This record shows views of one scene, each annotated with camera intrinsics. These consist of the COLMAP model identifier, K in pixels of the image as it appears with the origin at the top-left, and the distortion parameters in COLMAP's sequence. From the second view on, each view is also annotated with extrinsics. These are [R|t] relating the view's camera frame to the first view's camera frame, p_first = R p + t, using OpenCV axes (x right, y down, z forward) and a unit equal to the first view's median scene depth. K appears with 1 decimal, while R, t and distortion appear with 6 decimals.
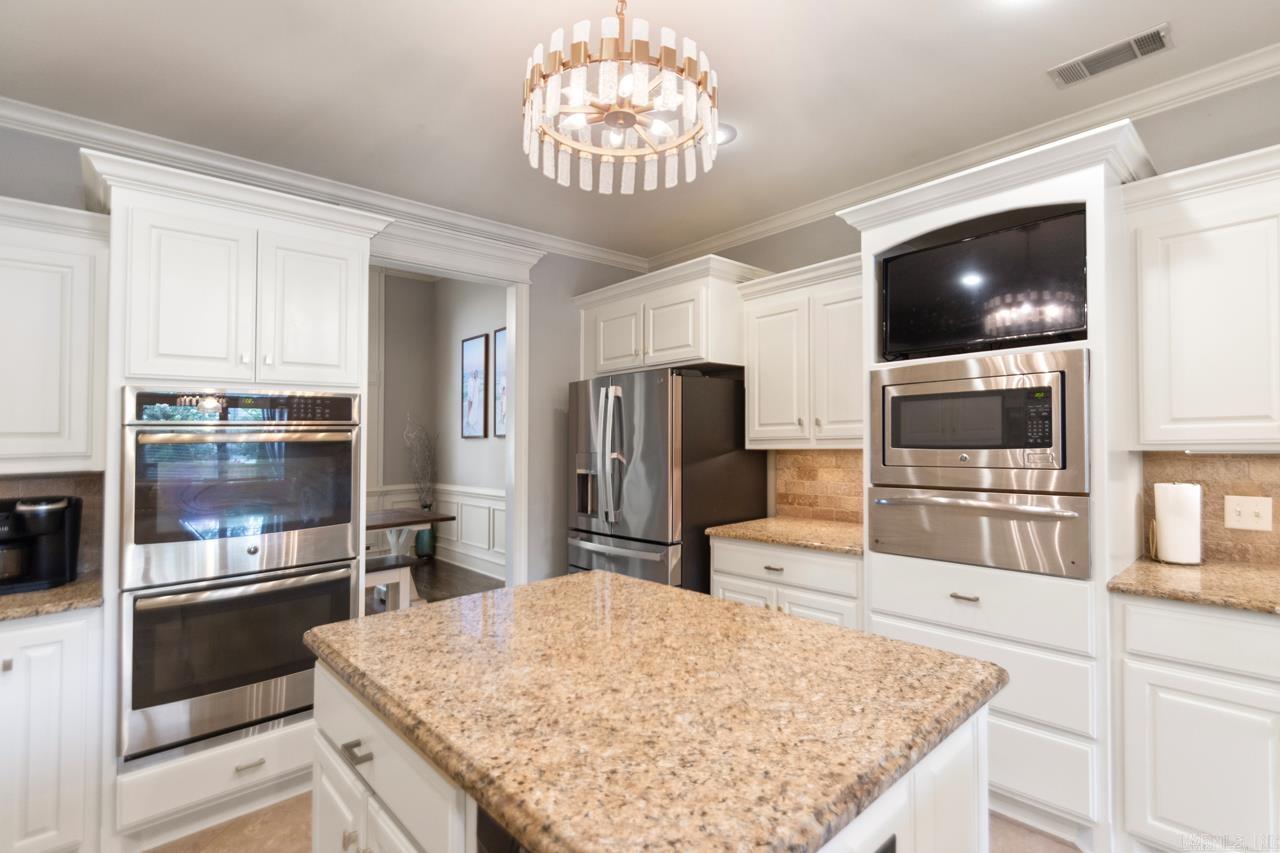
lens RADIAL K [[591.3, 0, 659.0], [0, 591.3, 428.8], [0, 0, 1]] dist [0.013580, -0.015495]
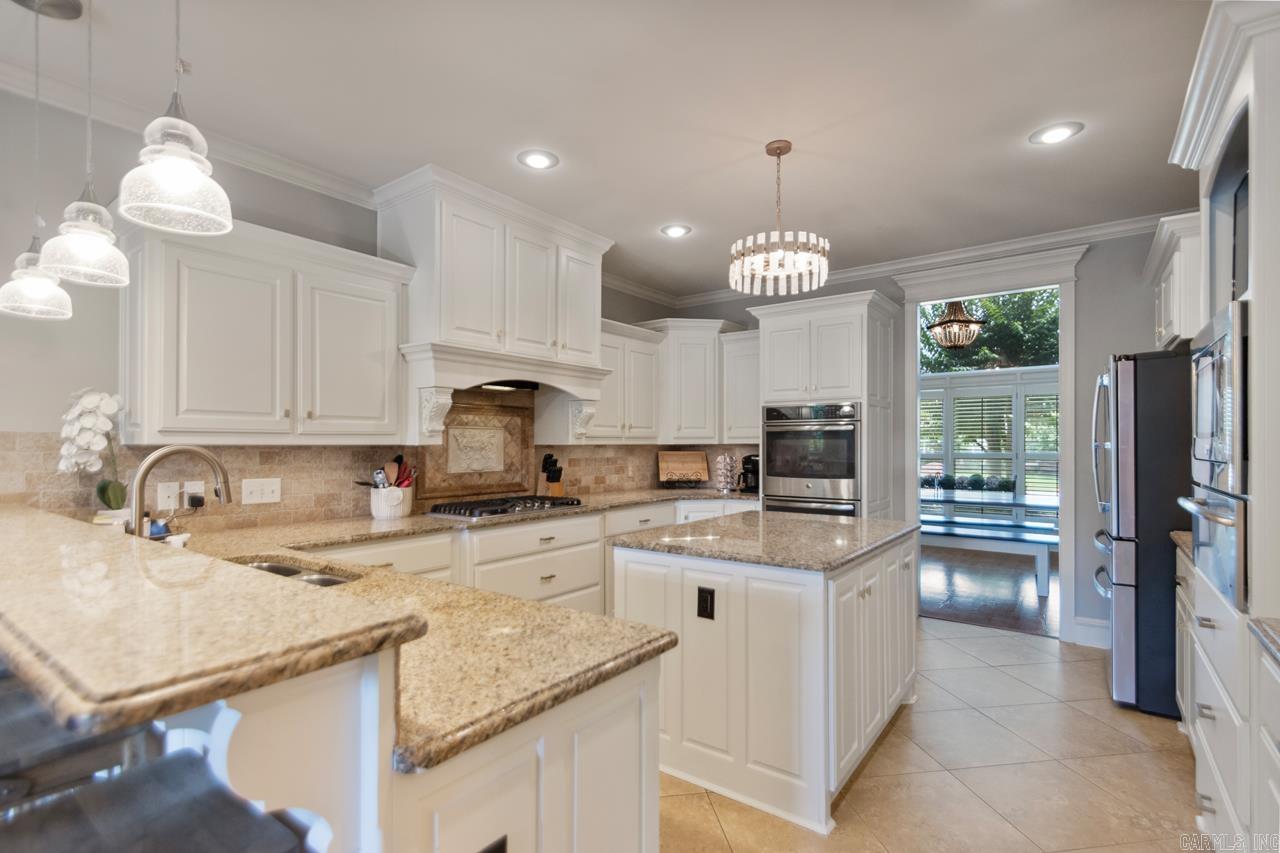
lens RADIAL K [[595.7, 0, 643.6], [0, 595.7, 443.3], [0, 0, 1]] dist [0.004421, 0.000152]
pose [[0.179014, 0.019635, -0.983650, 1.177122], [0.014313, 0.999643, 0.022559, 0.013617], [0.983742, -0.018117, 0.178669, 0.118199]]
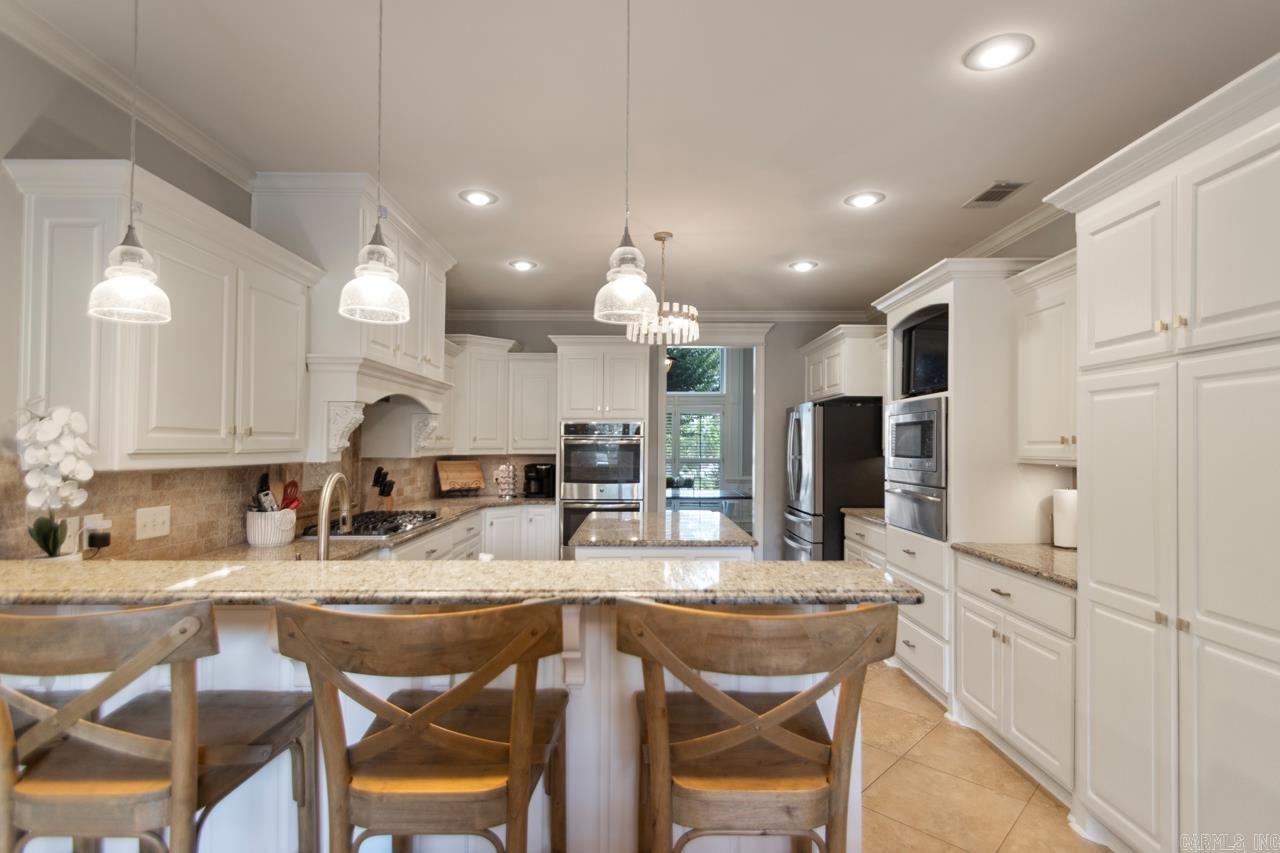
lens RADIAL K [[608.5, 0, 642.1], [0, 608.5, 443.4], [0, 0, 1]] dist [0.014241, -0.000214]
pose [[0.724520, 0.021072, -0.688931, 1.125991], [-0.007453, 0.999714, 0.022740, -0.036428], [0.689213, -0.011341, 0.724470, -0.658817]]
